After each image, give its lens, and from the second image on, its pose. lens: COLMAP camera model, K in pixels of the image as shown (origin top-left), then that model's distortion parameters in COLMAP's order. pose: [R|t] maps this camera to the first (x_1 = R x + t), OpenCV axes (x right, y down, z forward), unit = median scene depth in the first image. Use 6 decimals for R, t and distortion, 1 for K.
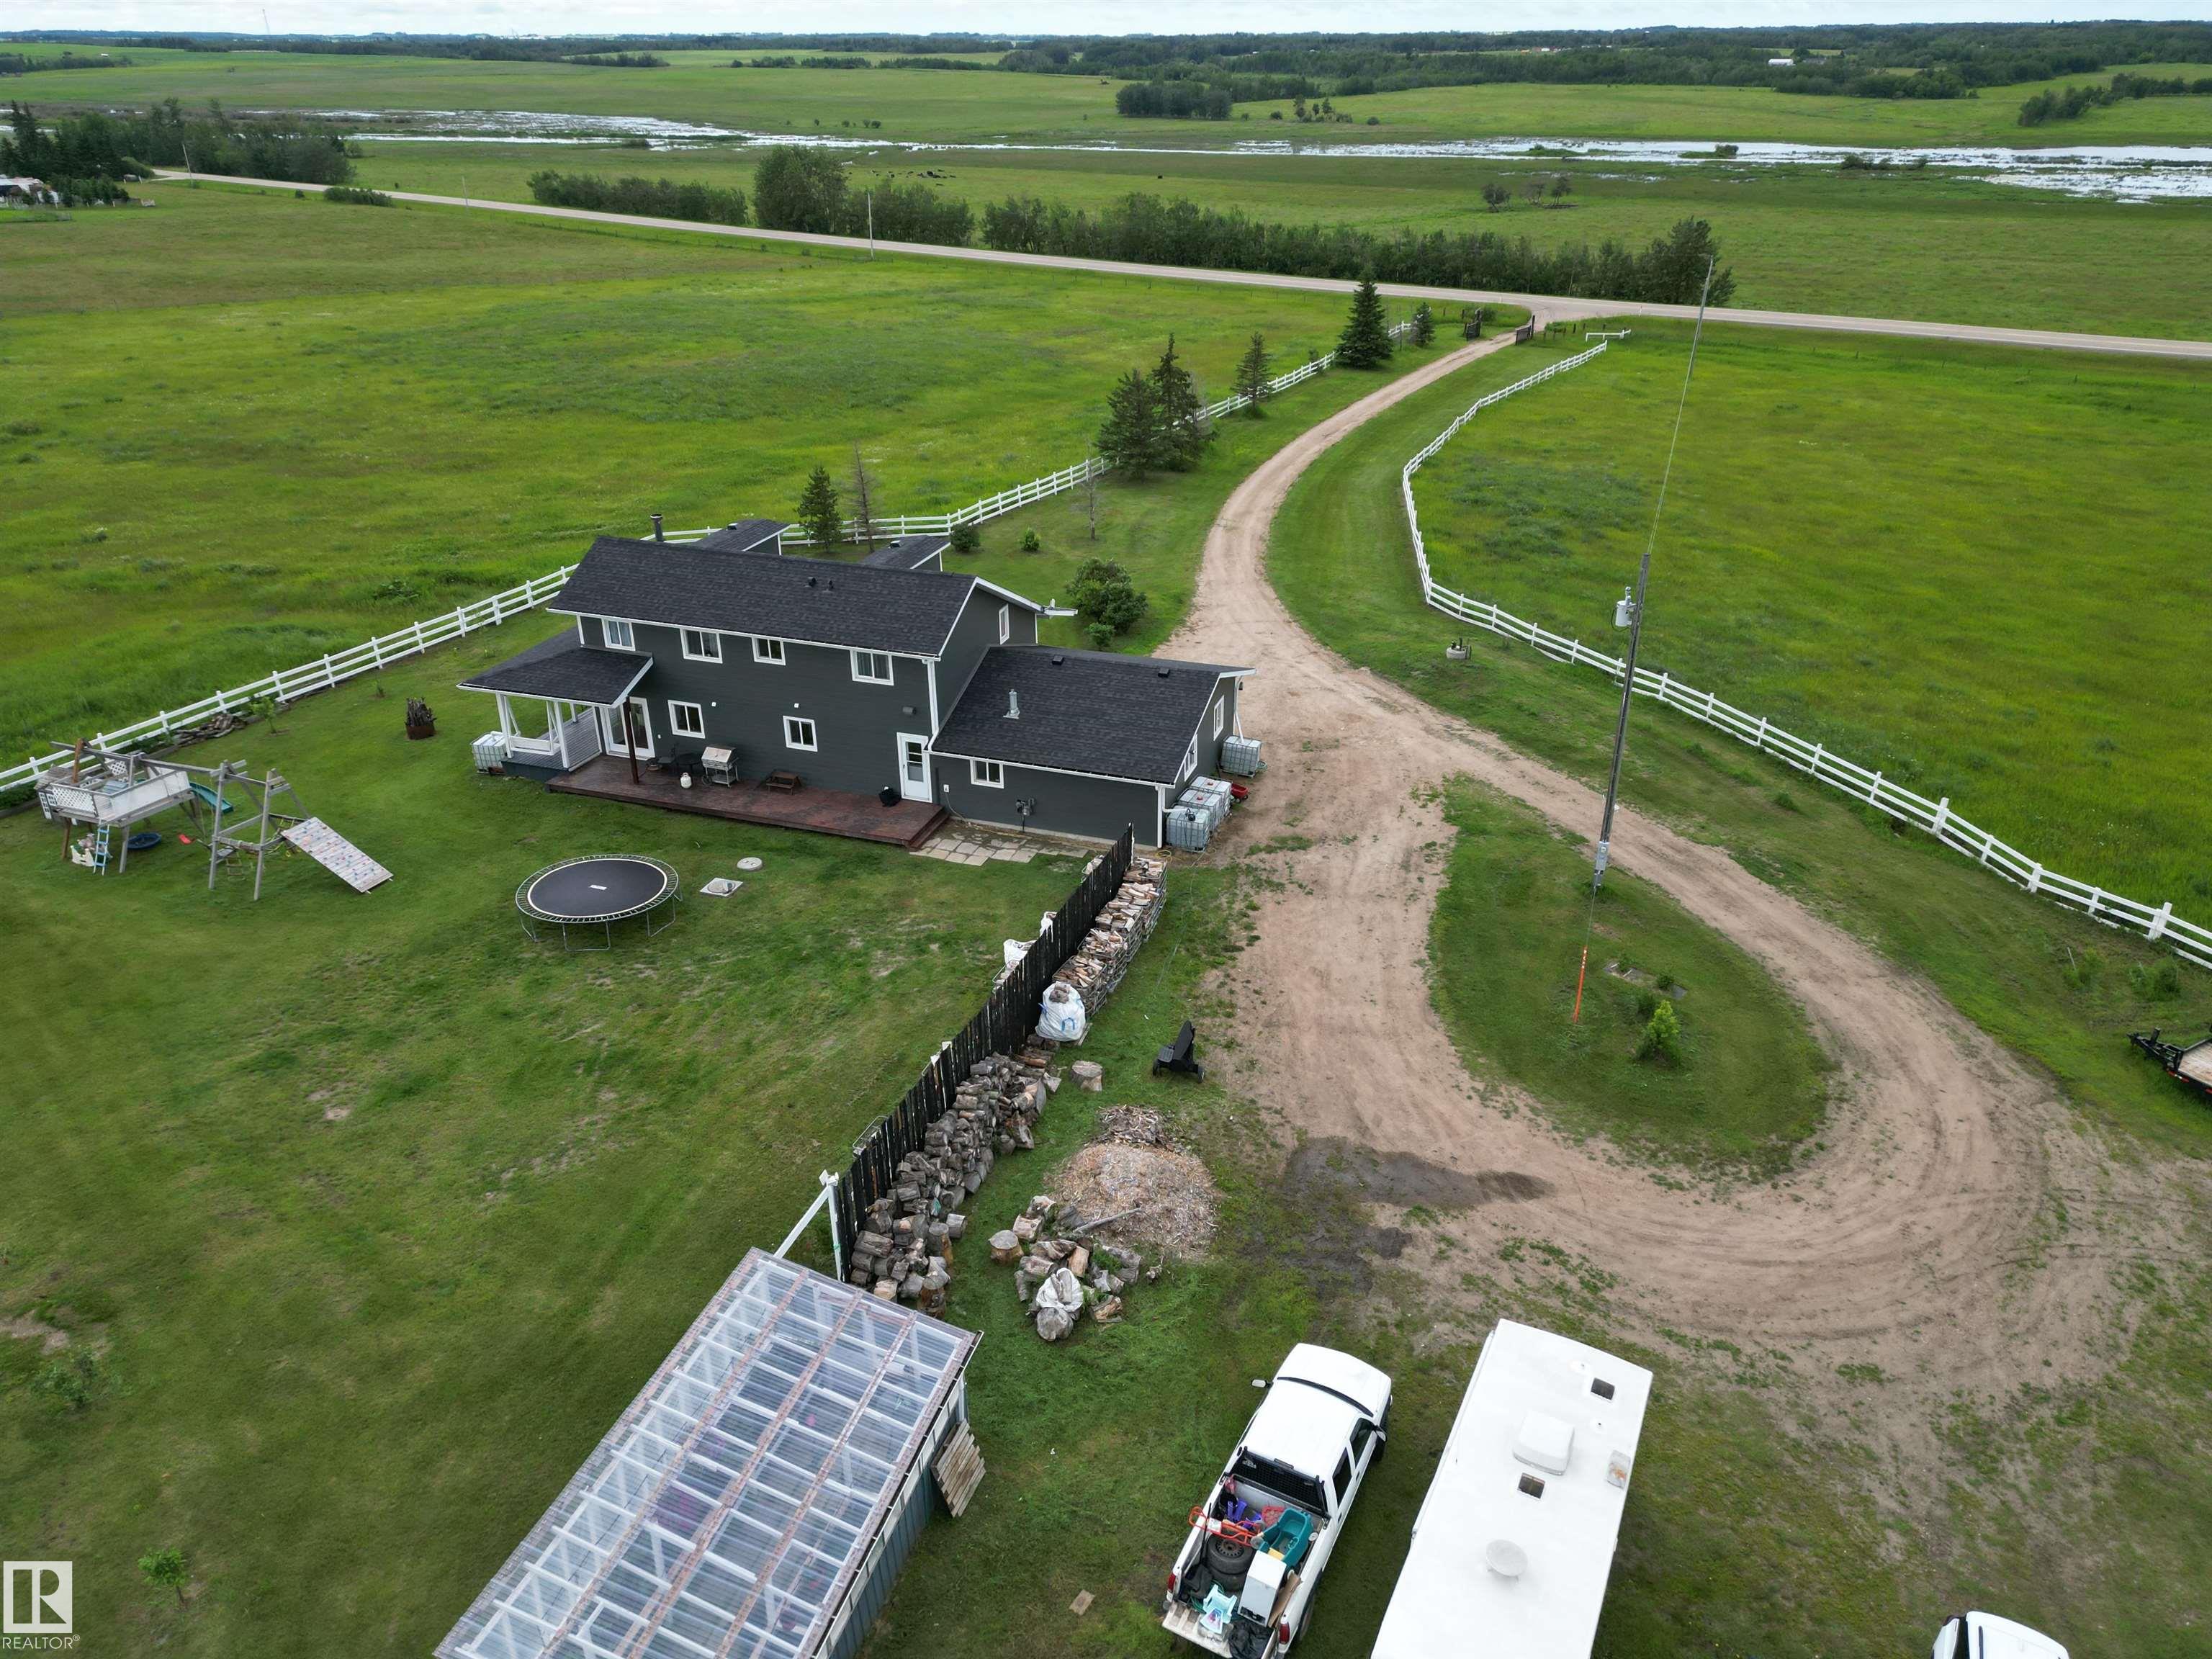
lens RADIAL K [[1582.5, 0, 1106.0], [0, 1582.5, 829.5], [0, 0, 1]] dist [0.069083, -0.063771]
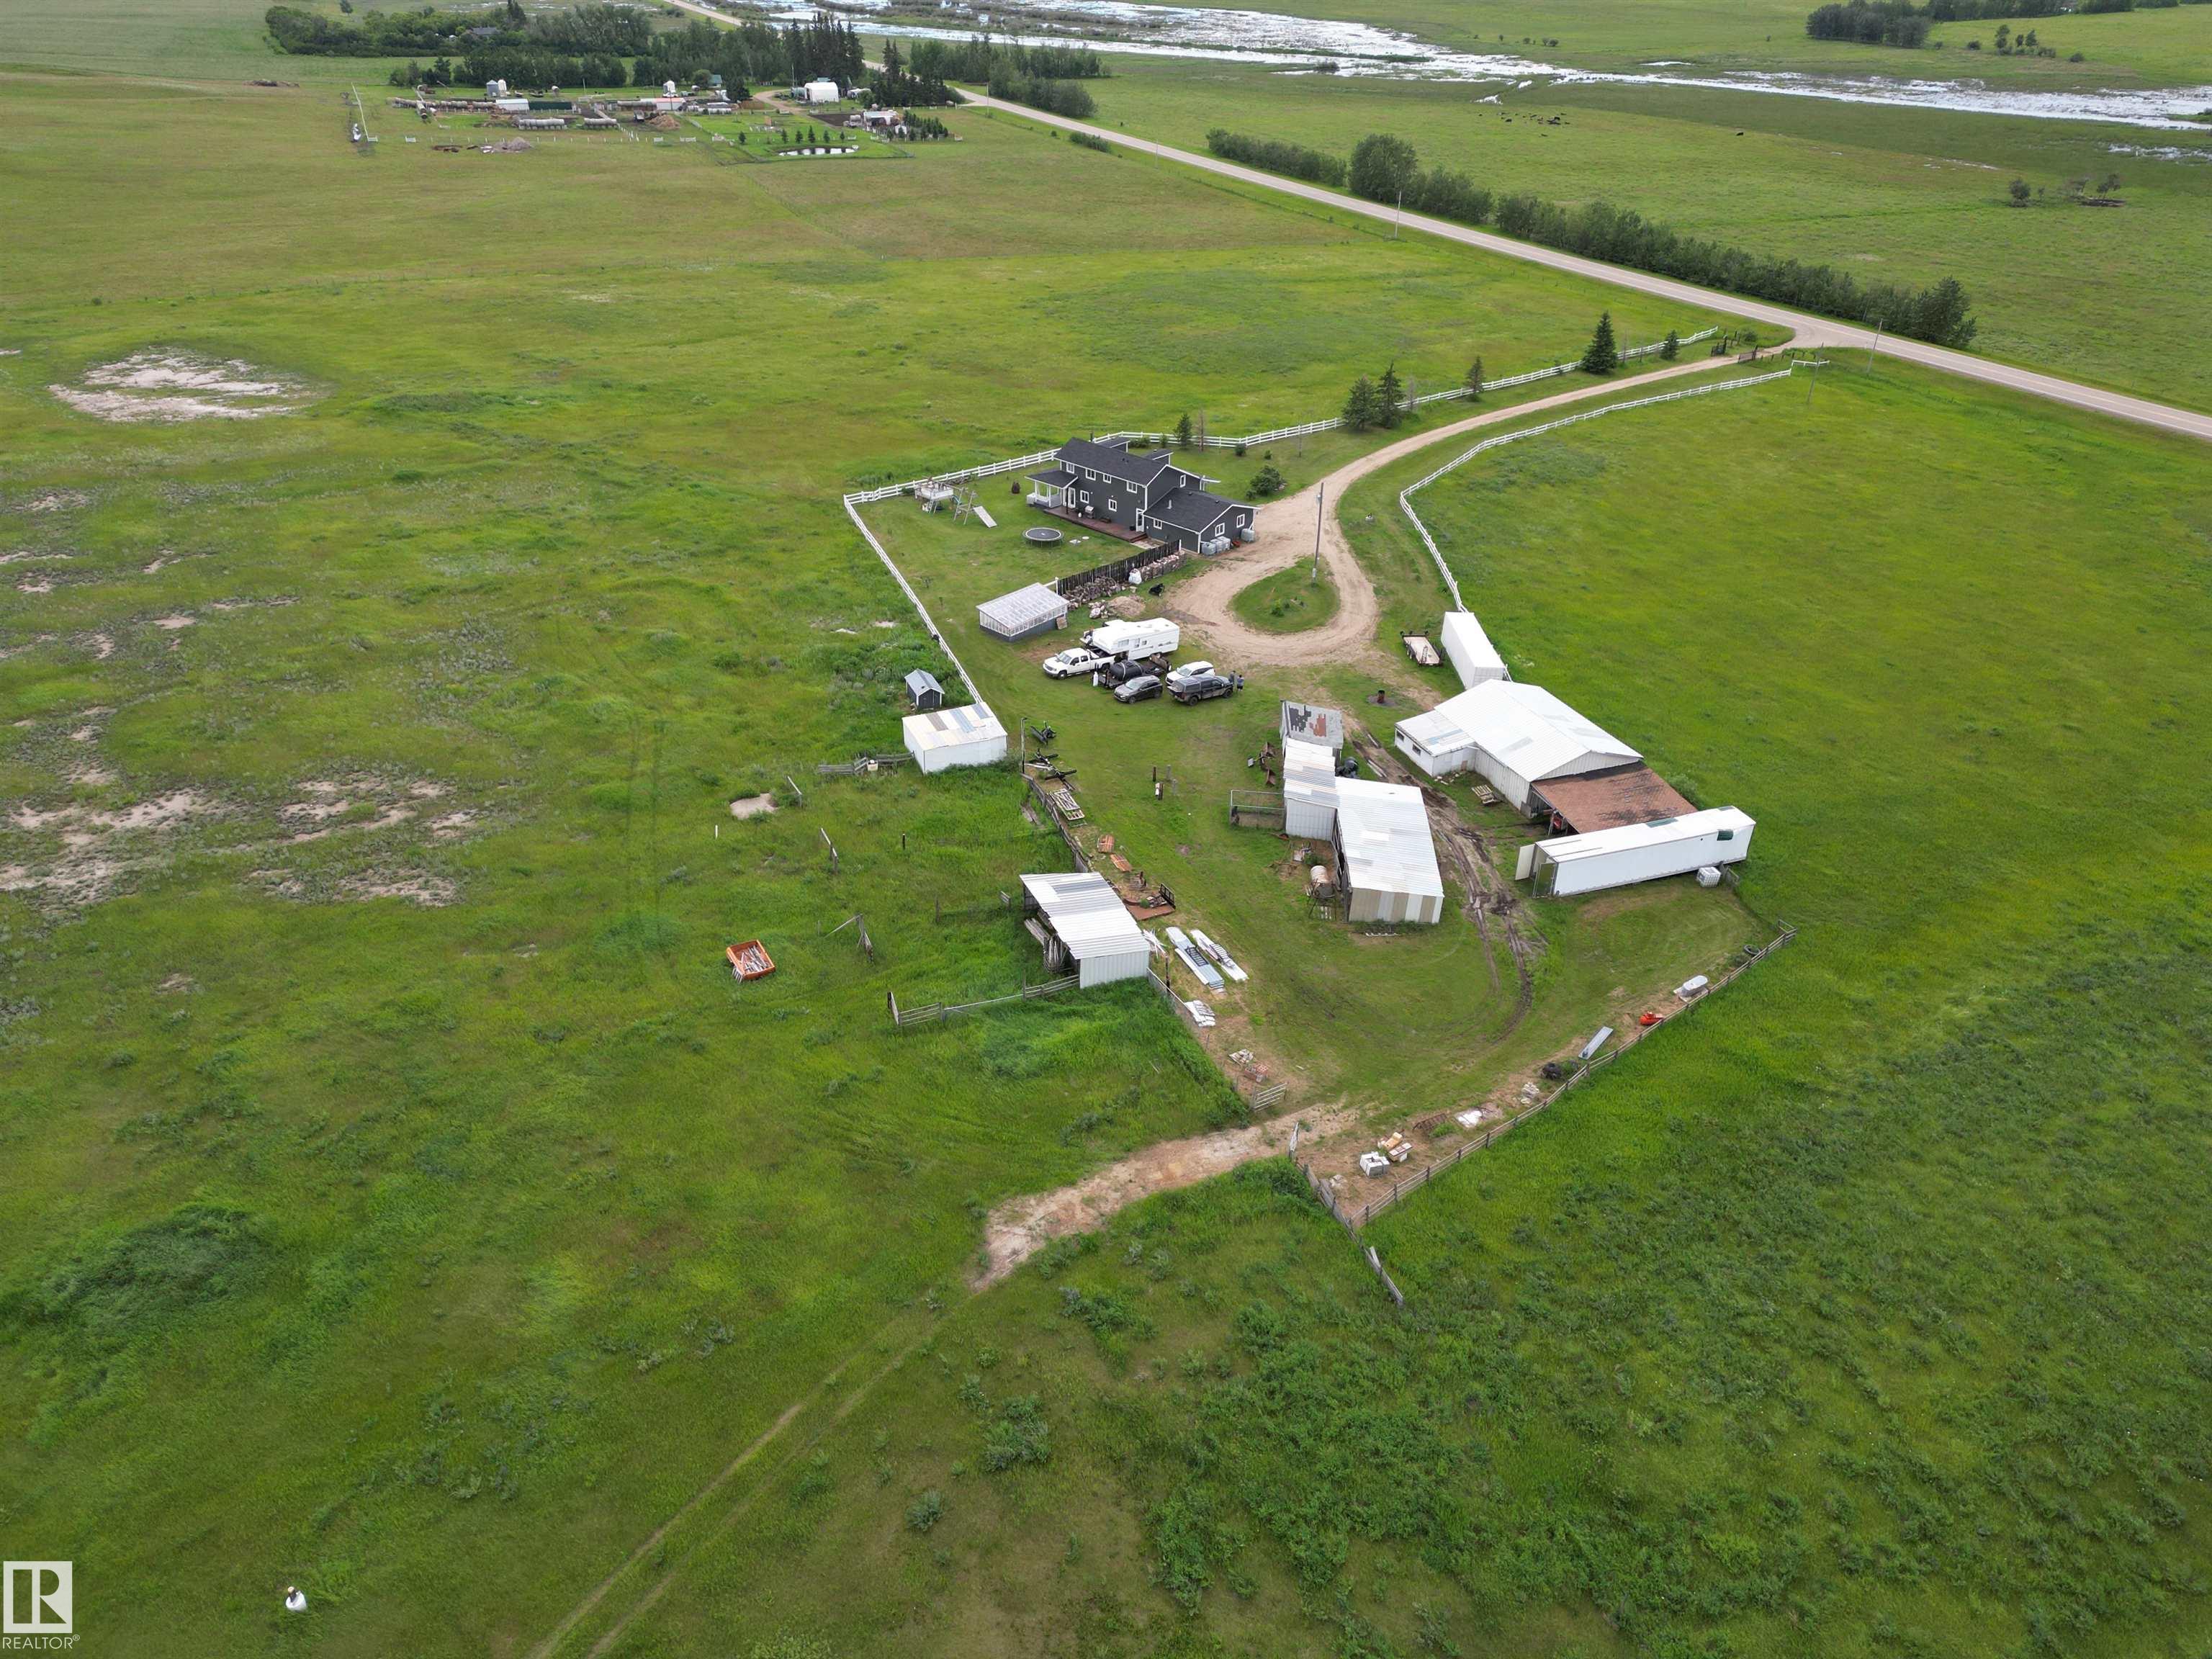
lens RADIAL K [[1582.5, 0, 1106.0], [0, 1582.5, 829.5], [0, 0, 1]] dist [0.069083, -0.063771]
pose [[0.912140, 0.216318, -0.348148, 0.749901], [-0.188853, 0.975663, 0.111426, 0.160178], [0.363779, -0.035888, 0.930794, -1.450601]]
